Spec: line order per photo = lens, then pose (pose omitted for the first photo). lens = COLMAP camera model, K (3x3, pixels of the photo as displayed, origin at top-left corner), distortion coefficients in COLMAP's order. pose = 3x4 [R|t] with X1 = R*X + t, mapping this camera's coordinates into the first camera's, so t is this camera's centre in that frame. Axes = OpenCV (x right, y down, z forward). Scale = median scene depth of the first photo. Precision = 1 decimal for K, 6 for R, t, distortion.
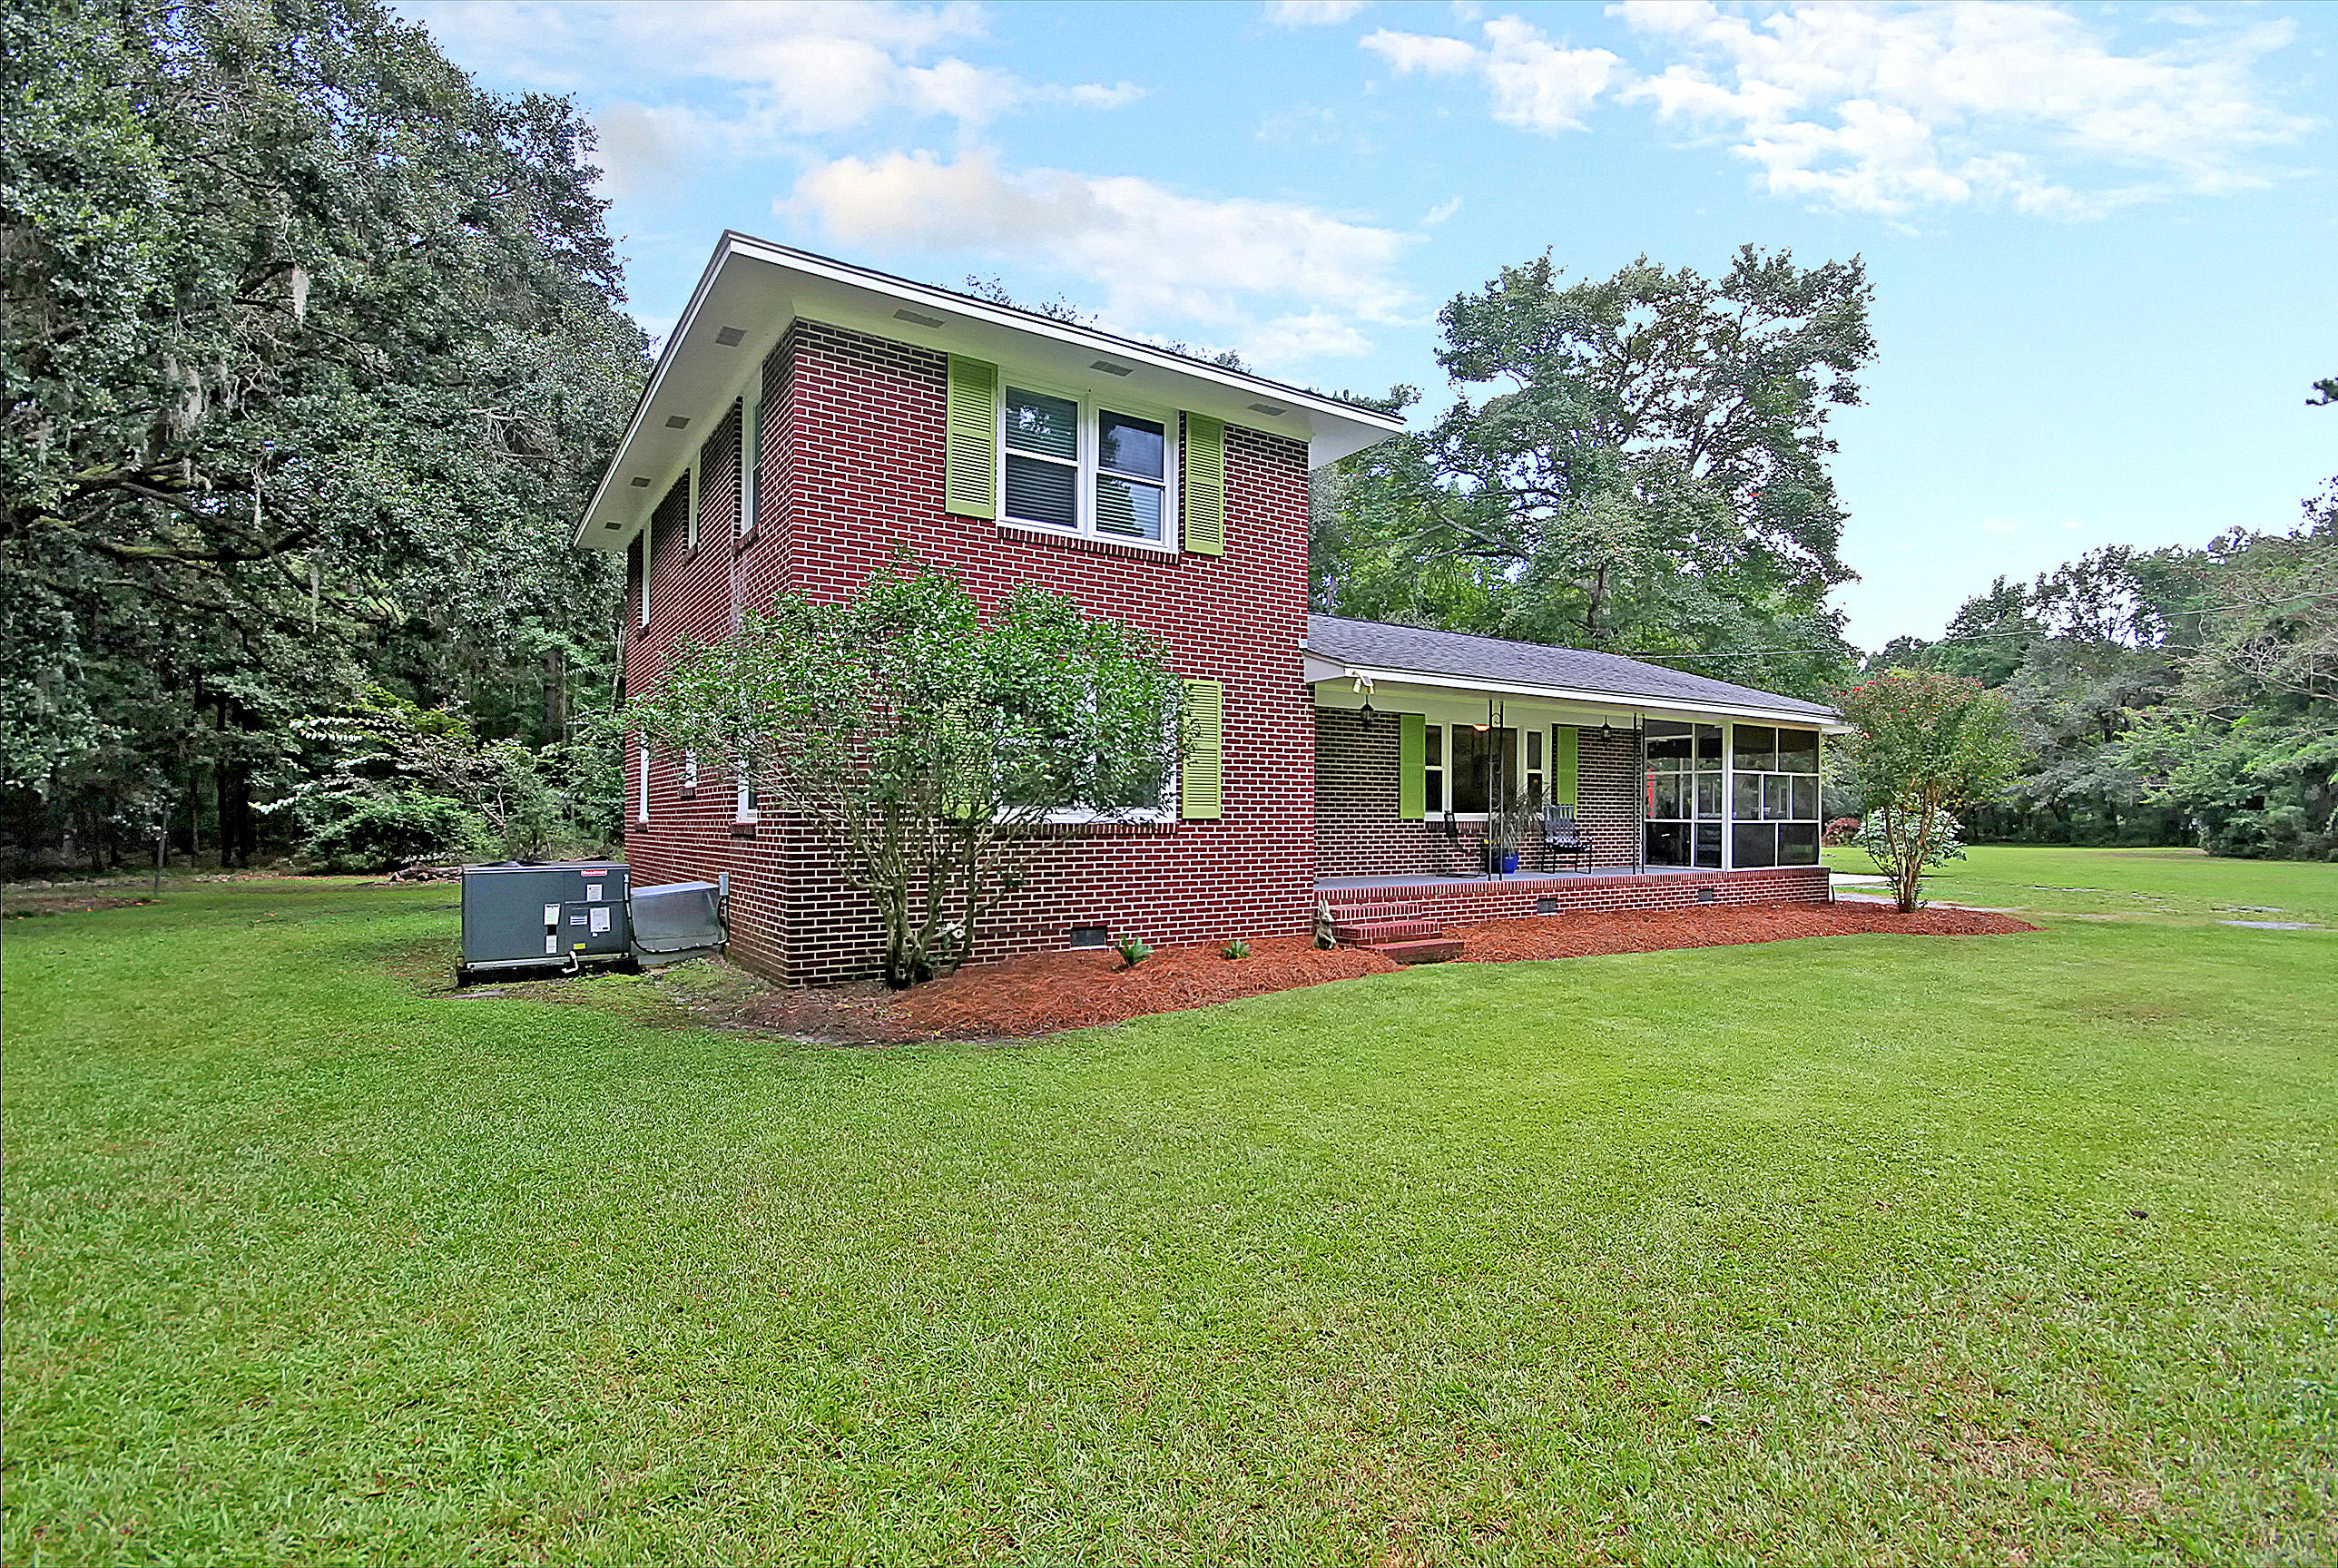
lens RADIAL K [[1113.2, 0, 1164.6], [0, 1113.2, 822.8], [0, 0, 1]] dist [-0.019547, 0.000051]
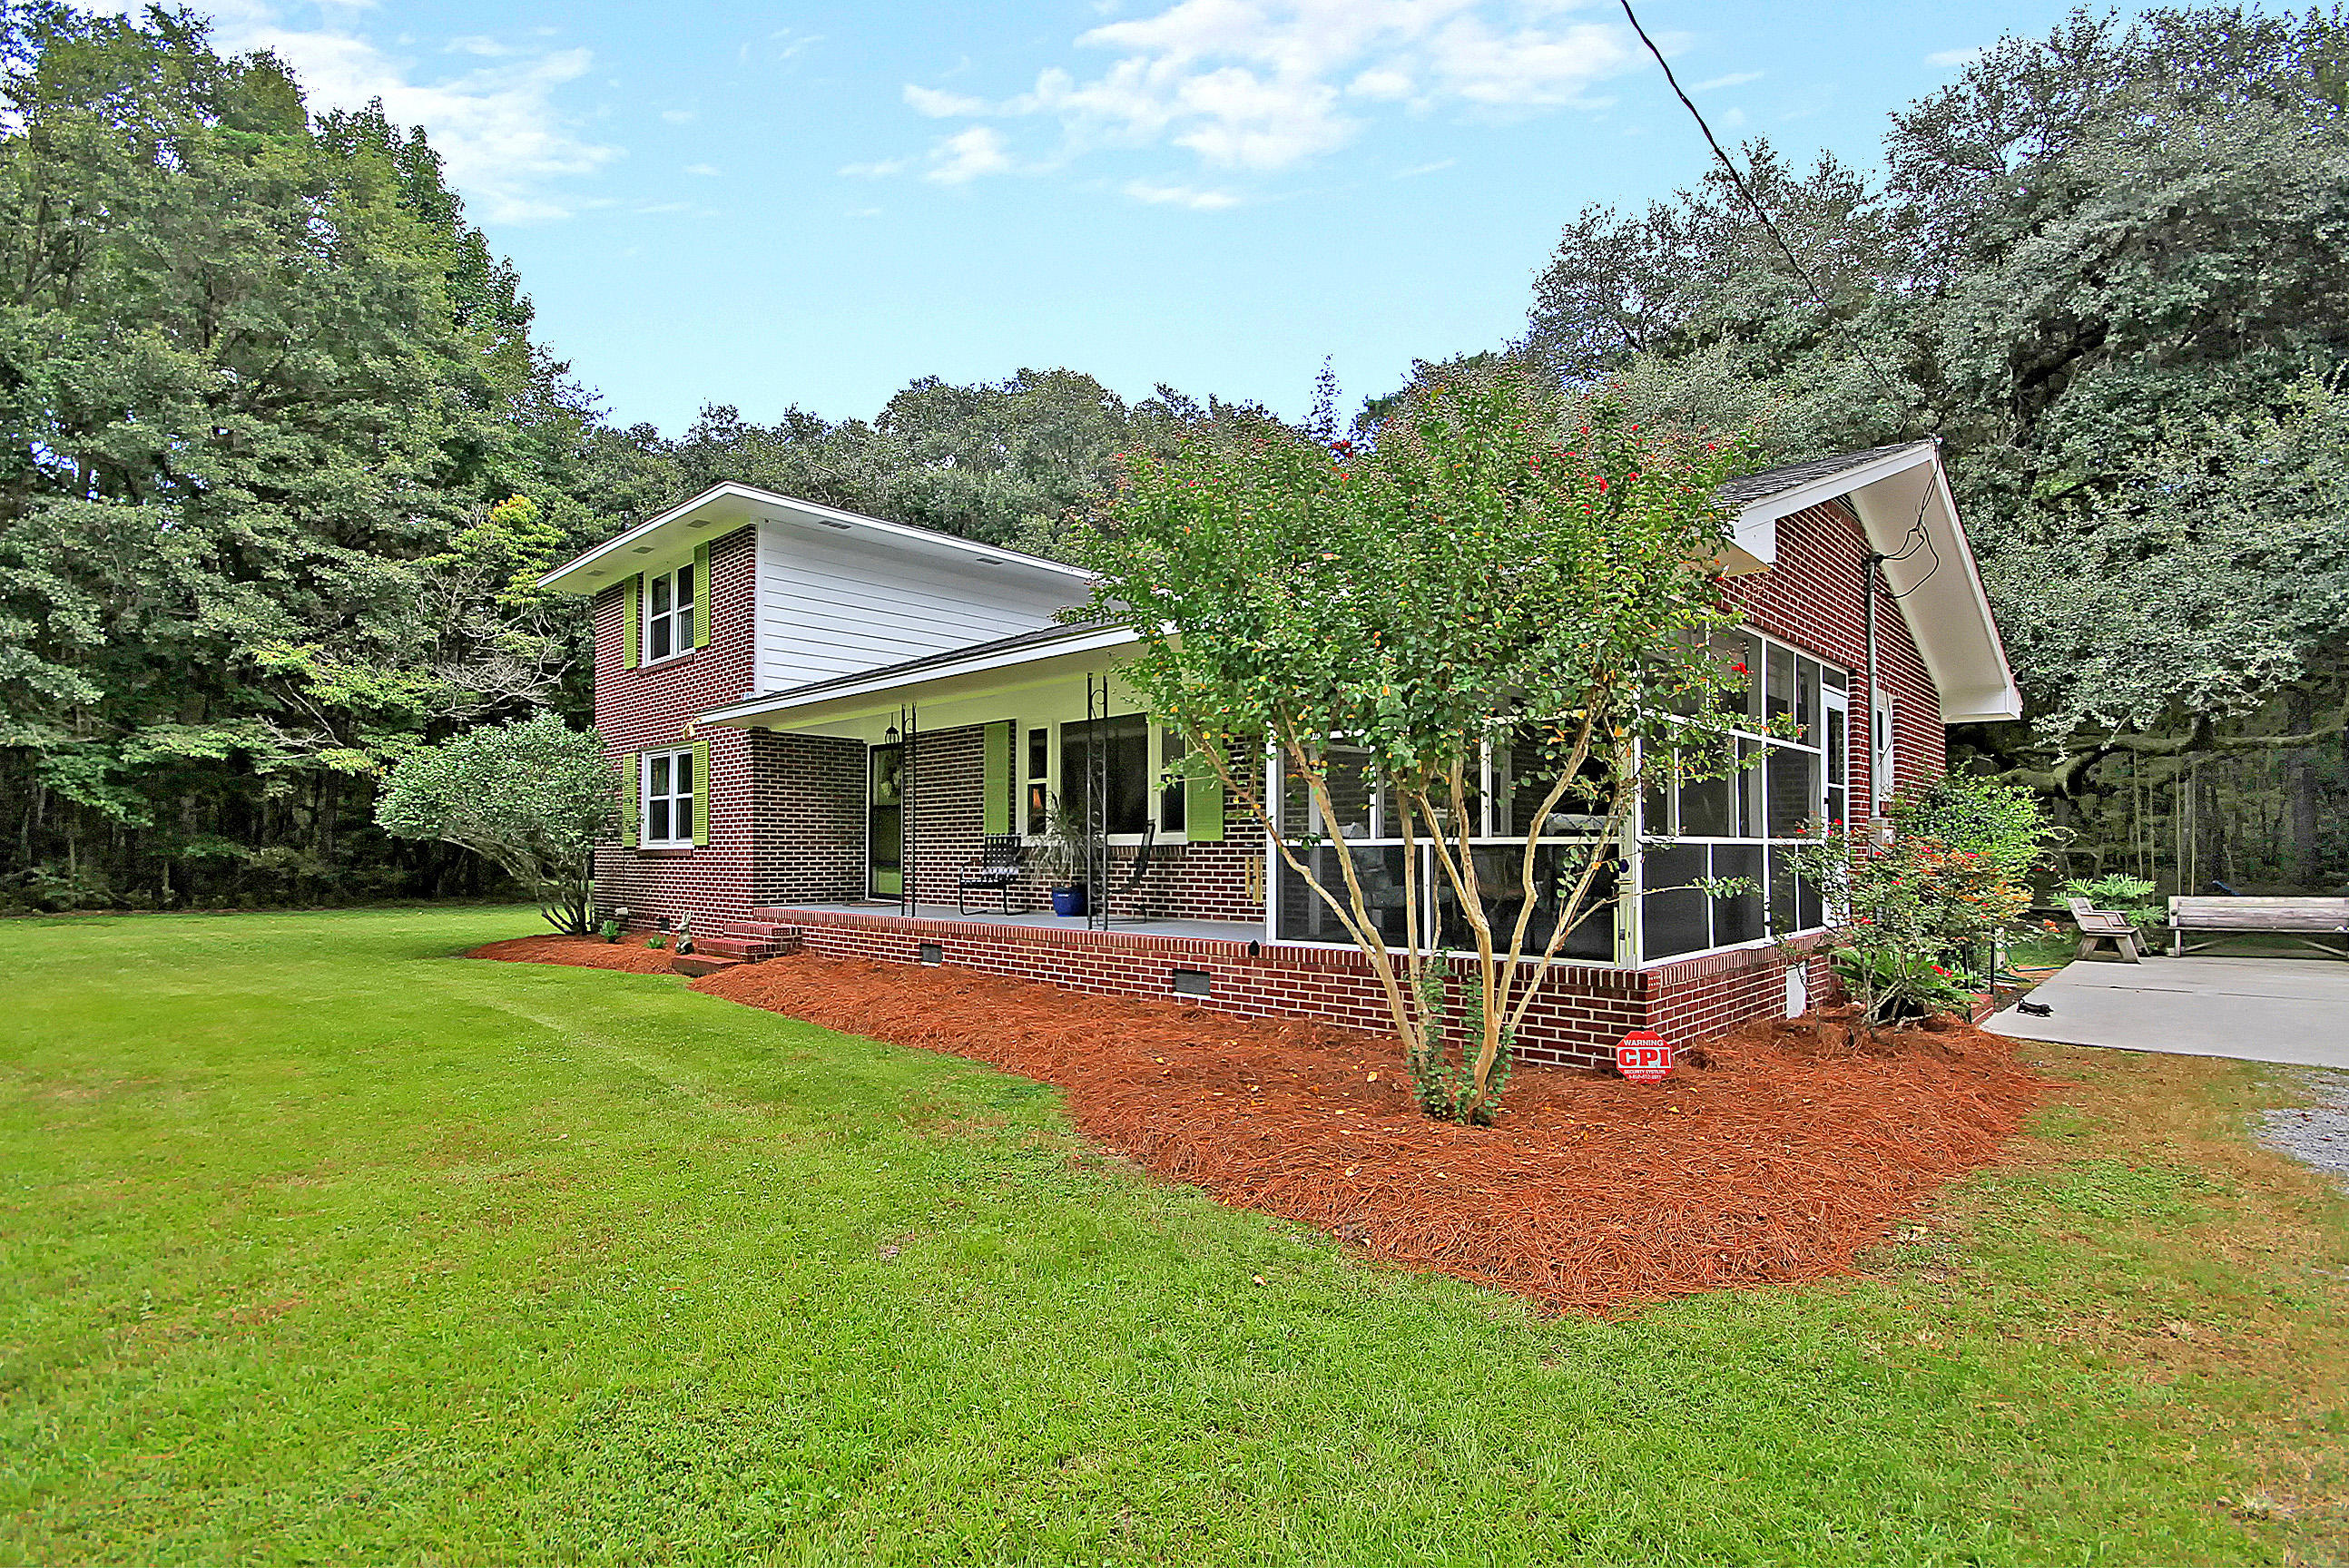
lens RADIAL K [[1065.3, 0, 1138.3], [0, 1065.3, 822.8], [0, 0, 1]] dist [0.000768, 0.000044]
pose [[0.238871, -0.023431, -0.970769, 1.406491], [0.002026, 0.999719, -0.023631, 0.001387], [0.971049, 0.003678, 0.238851, 1.211310]]
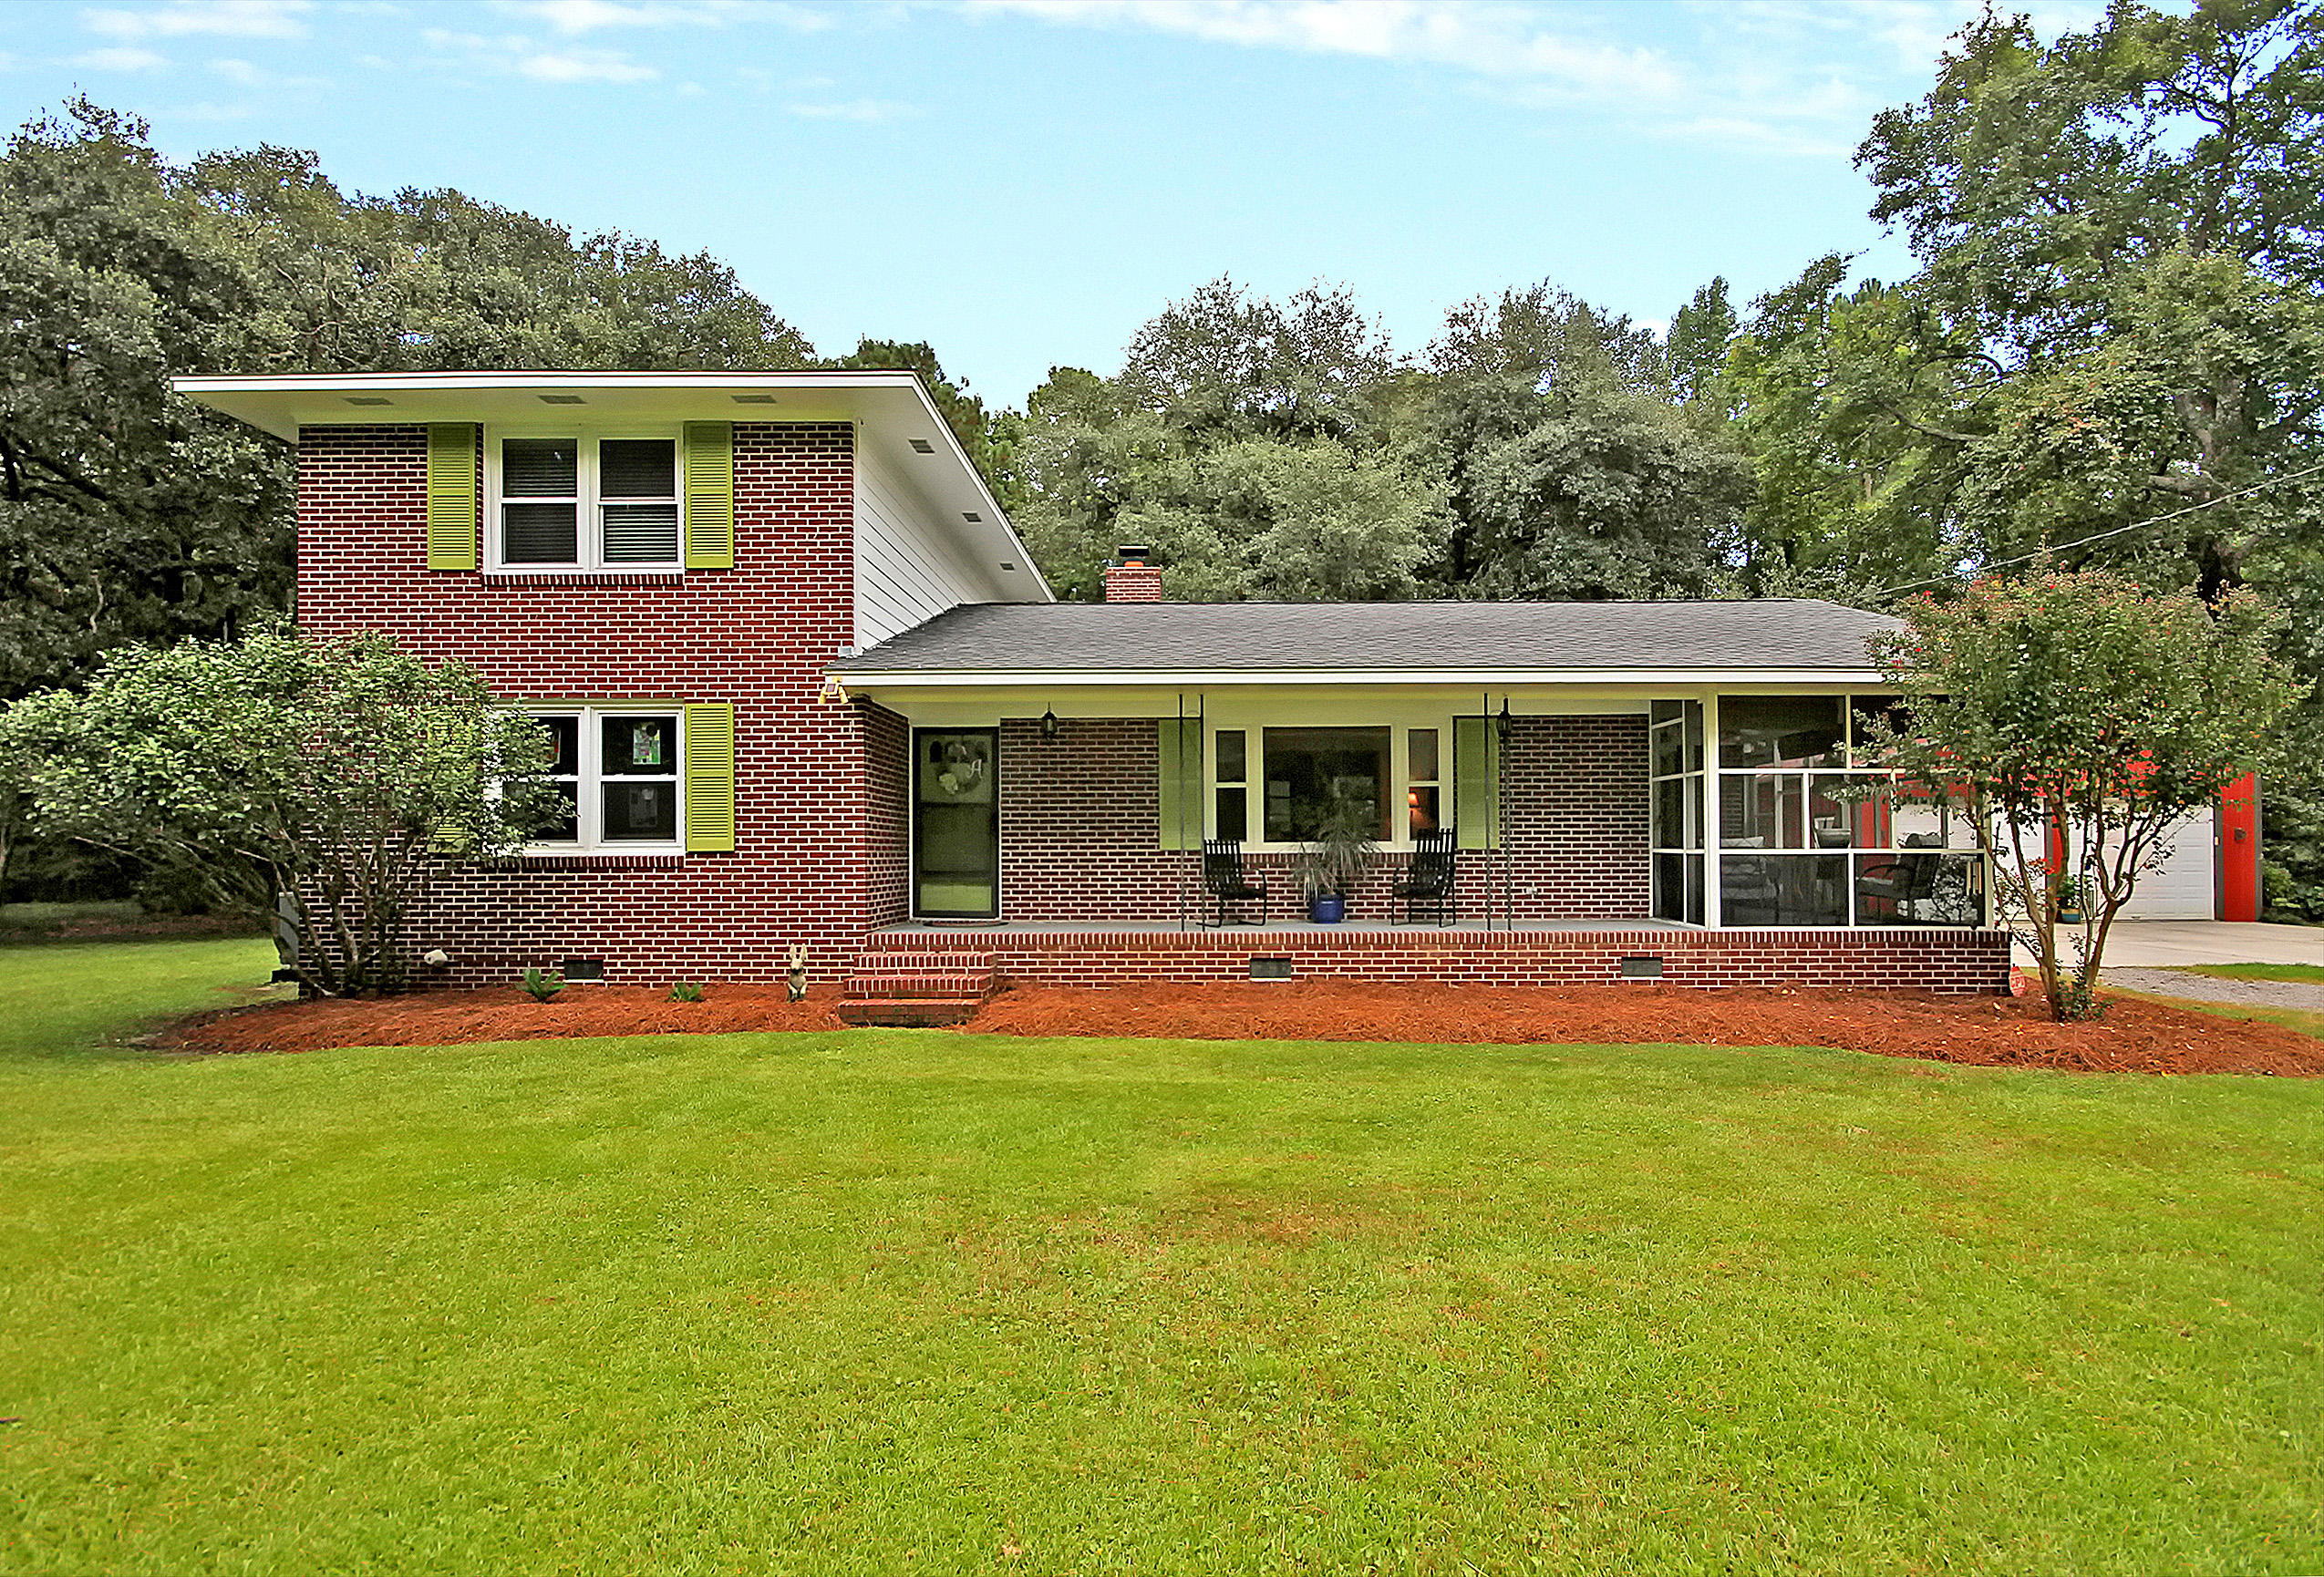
lens RADIAL K [[1146.6, 0, 1169.3], [0, 1146.6, 851.5], [0, 0, 1]] dist [0.002423, -0.011611]
pose [[0.833749, -0.003863, -0.552131, 0.893727], [0.002600, 0.999992, -0.003070, 0.000305], [0.552138, 0.001124, 0.833752, 0.409814]]
